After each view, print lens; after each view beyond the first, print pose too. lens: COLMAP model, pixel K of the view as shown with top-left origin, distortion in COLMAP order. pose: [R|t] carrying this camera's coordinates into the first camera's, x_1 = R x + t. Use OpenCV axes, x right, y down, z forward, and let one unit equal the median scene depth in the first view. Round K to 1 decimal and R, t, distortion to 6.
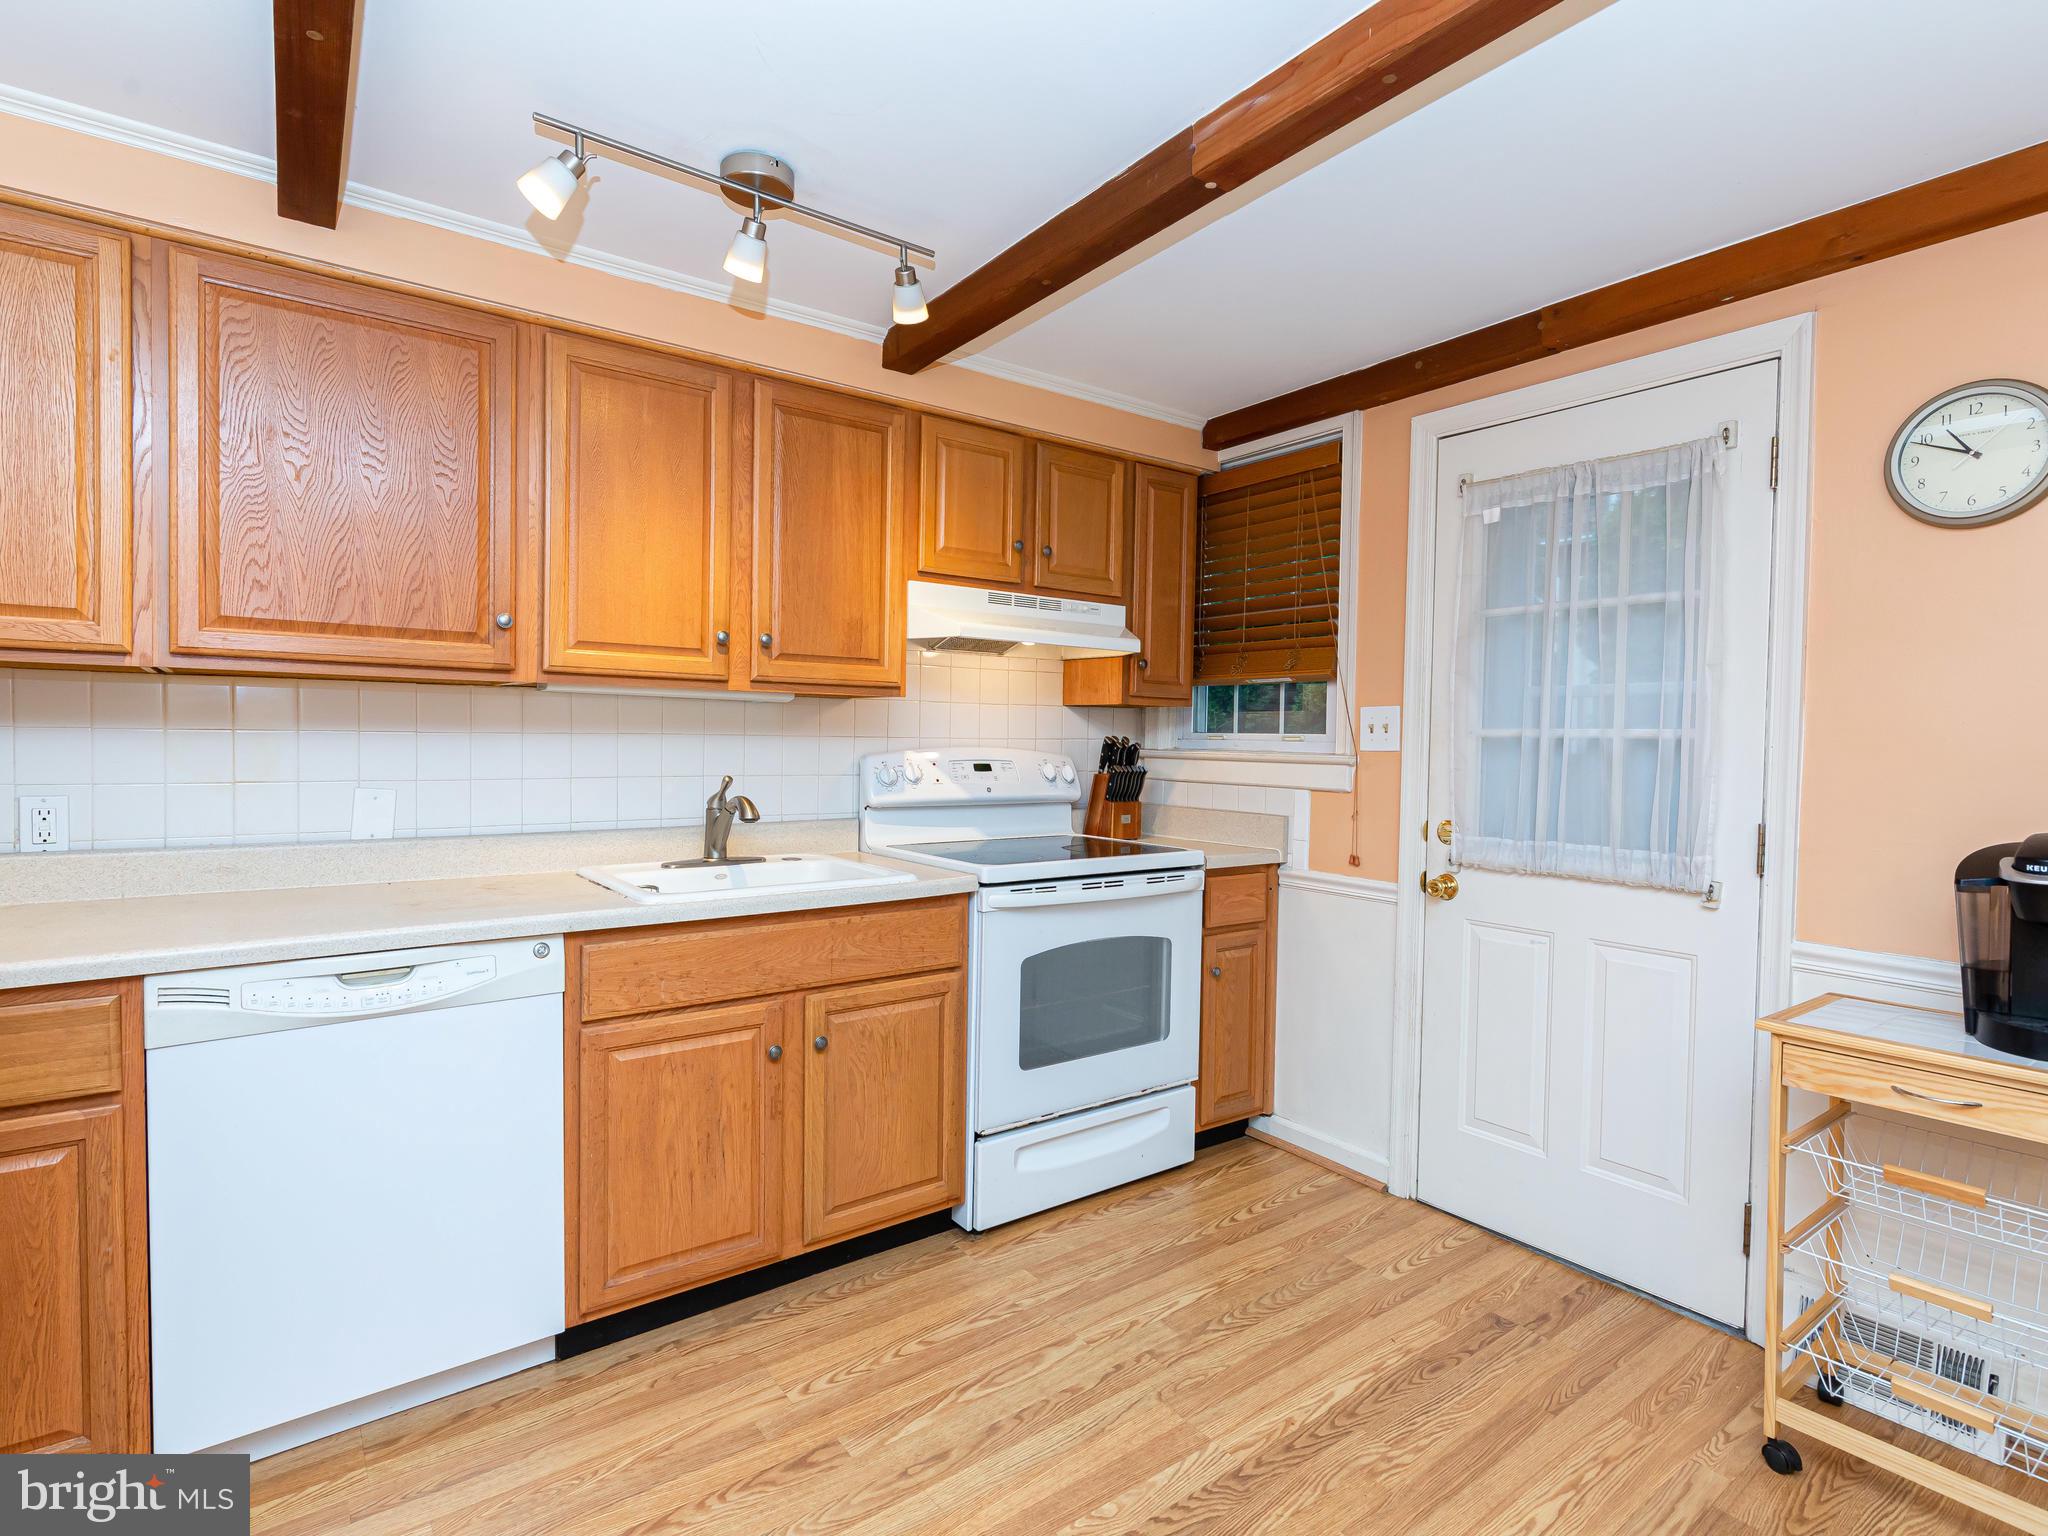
lens RADIAL K [[1015.6, 0, 961.5], [0, 1015.6, 755.4], [0, 0, 1]] dist [-0.002724, -0.000467]
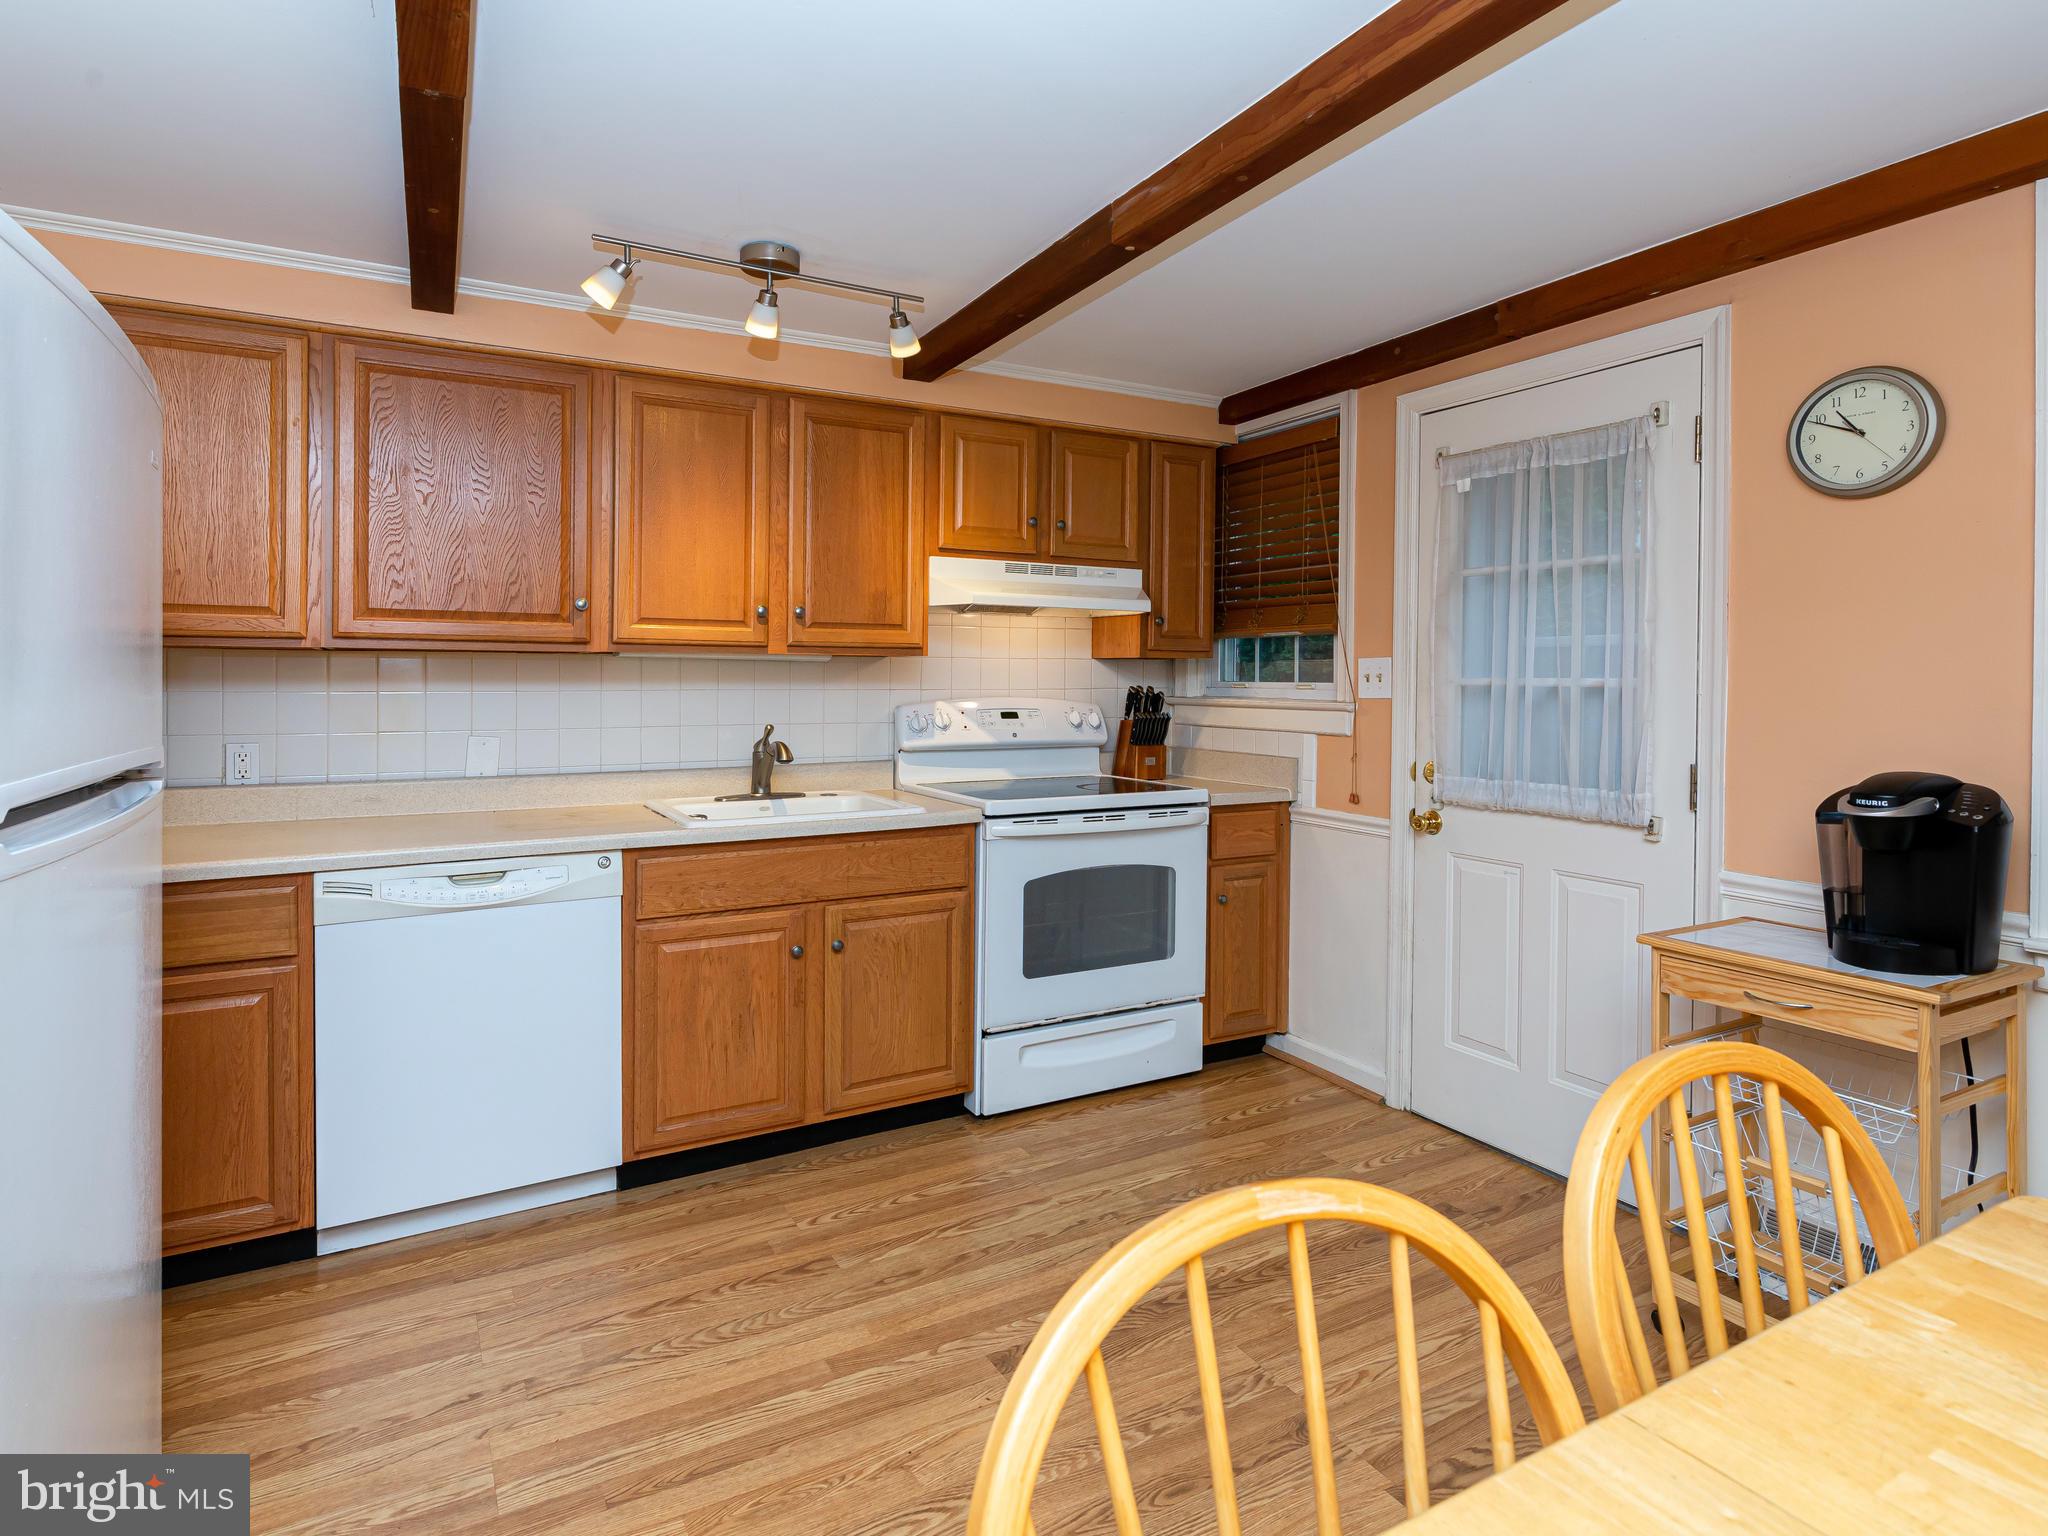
lens RADIAL K [[1056.2, 0, 1026.2], [0, 1056.2, 672.7], [0, 0, 1]] dist [-0.001869, -0.000524]
pose [[0.997125, -0.007292, -0.075427, 0.175964], [0.005579, 0.999722, -0.022900, -0.011517], [0.075573, 0.022414, 0.996888, -0.236483]]
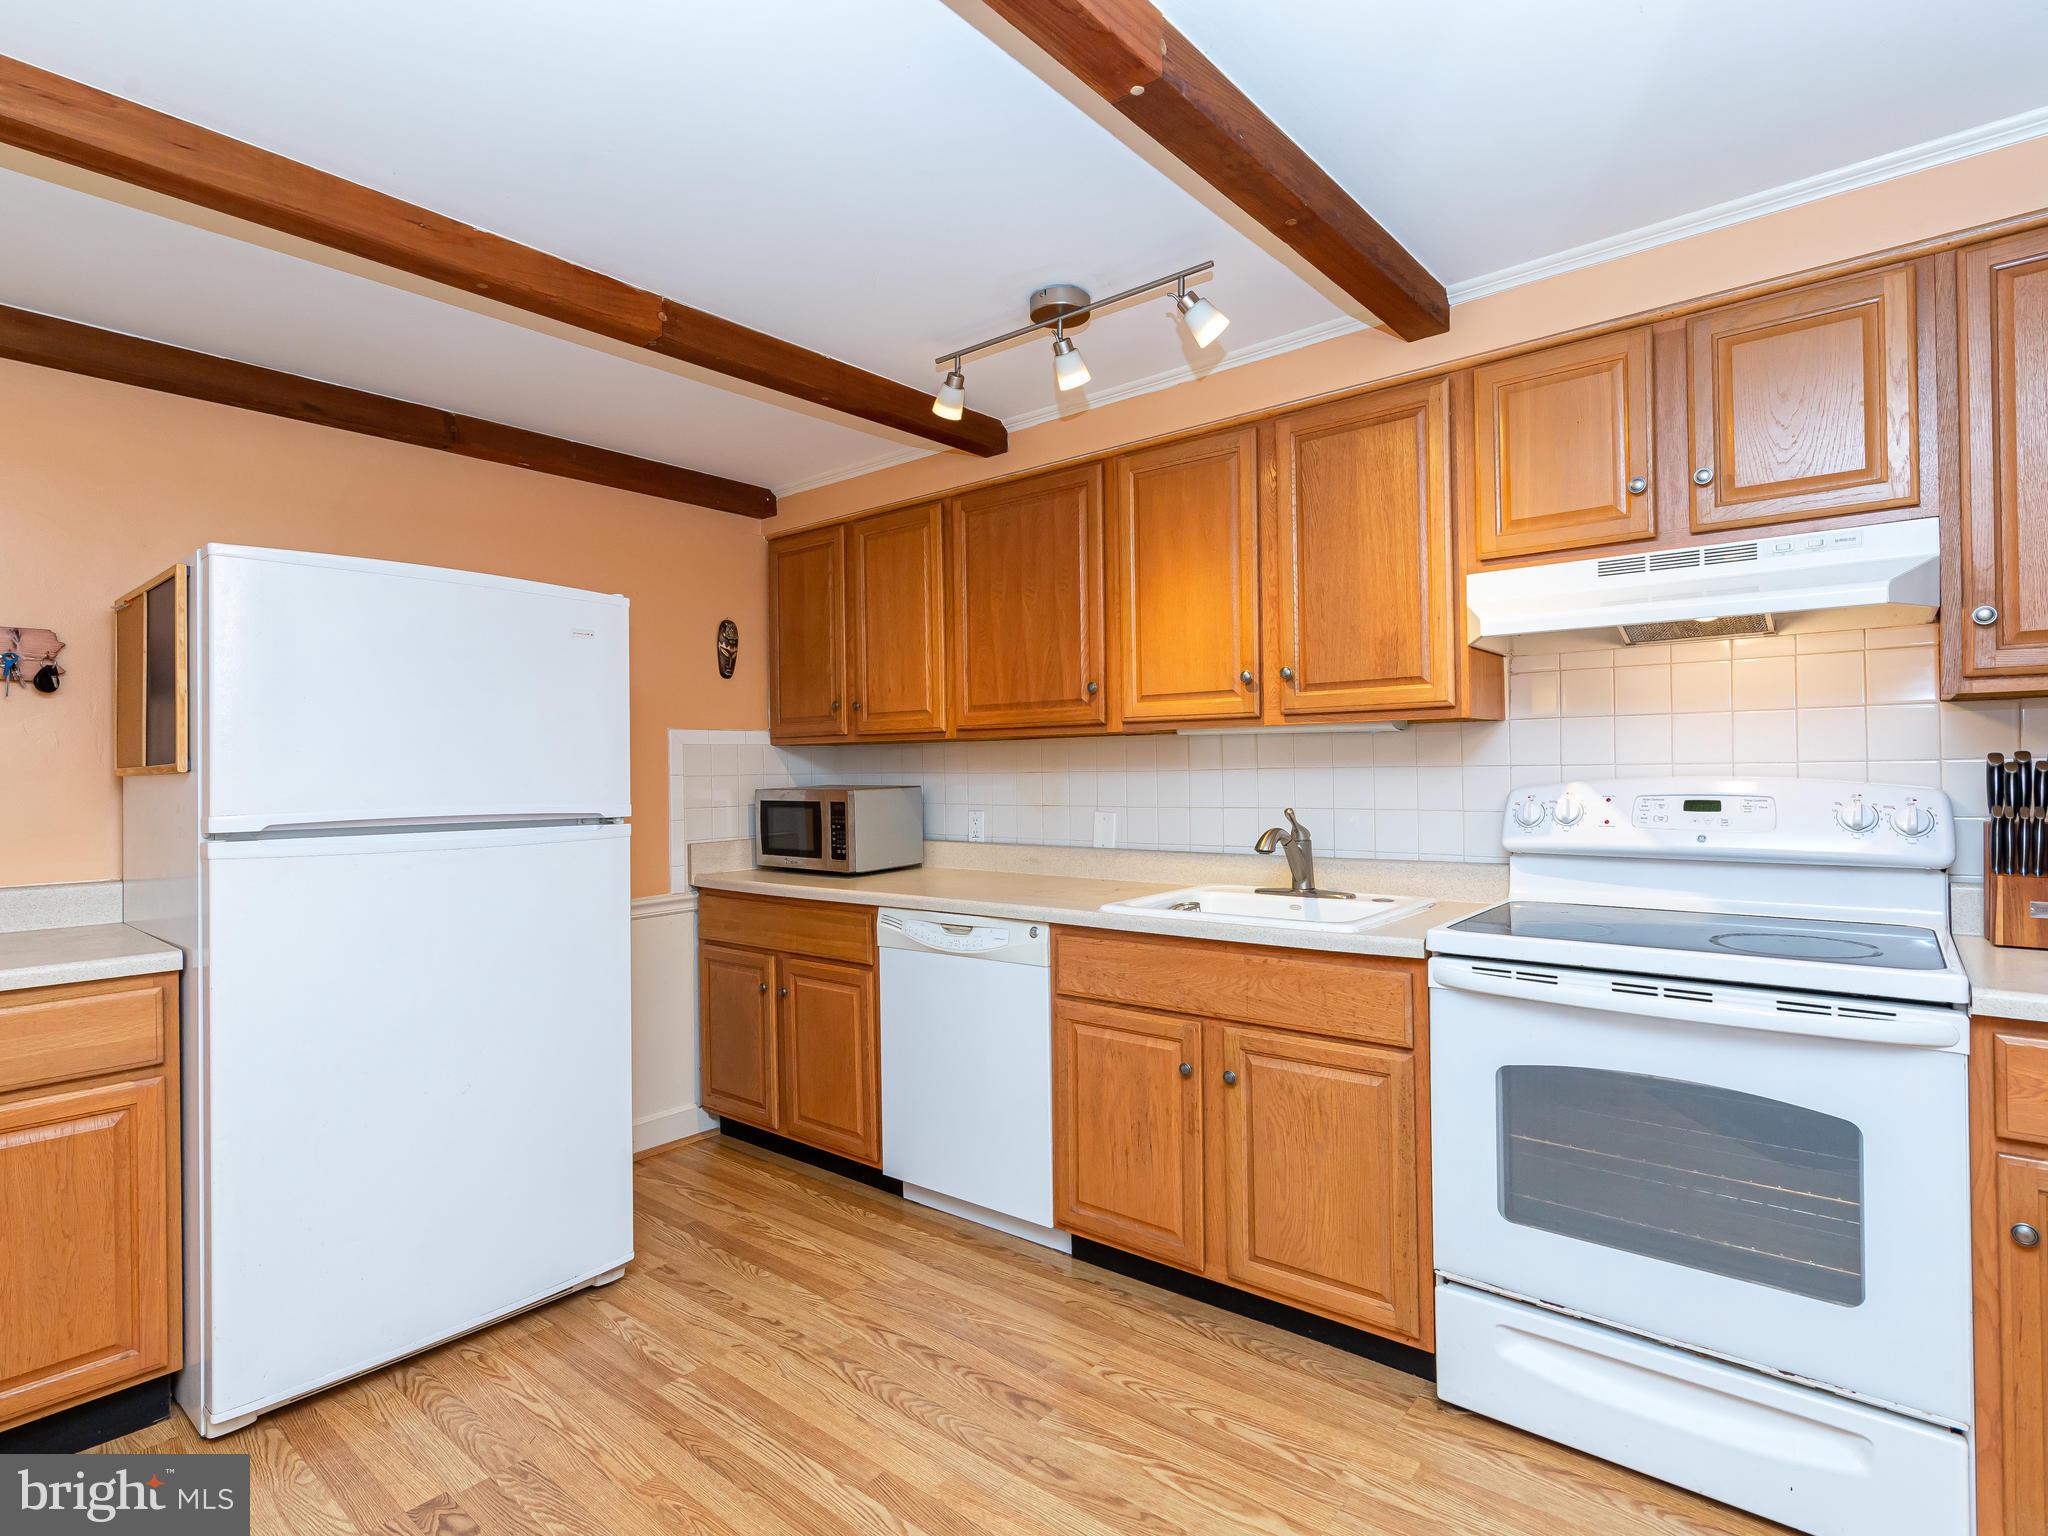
lens RADIAL K [[1206.3, 0, 1317.7], [0, 1206.3, 749.0], [0, 0, 1]] dist [-0.000292, 0.000867]
pose [[0.294100, -0.029422, -0.955322, 0.987532], [0.001569, 0.999540, -0.030301, -0.002620], [0.955773, 0.007413, 0.294010, 0.703638]]
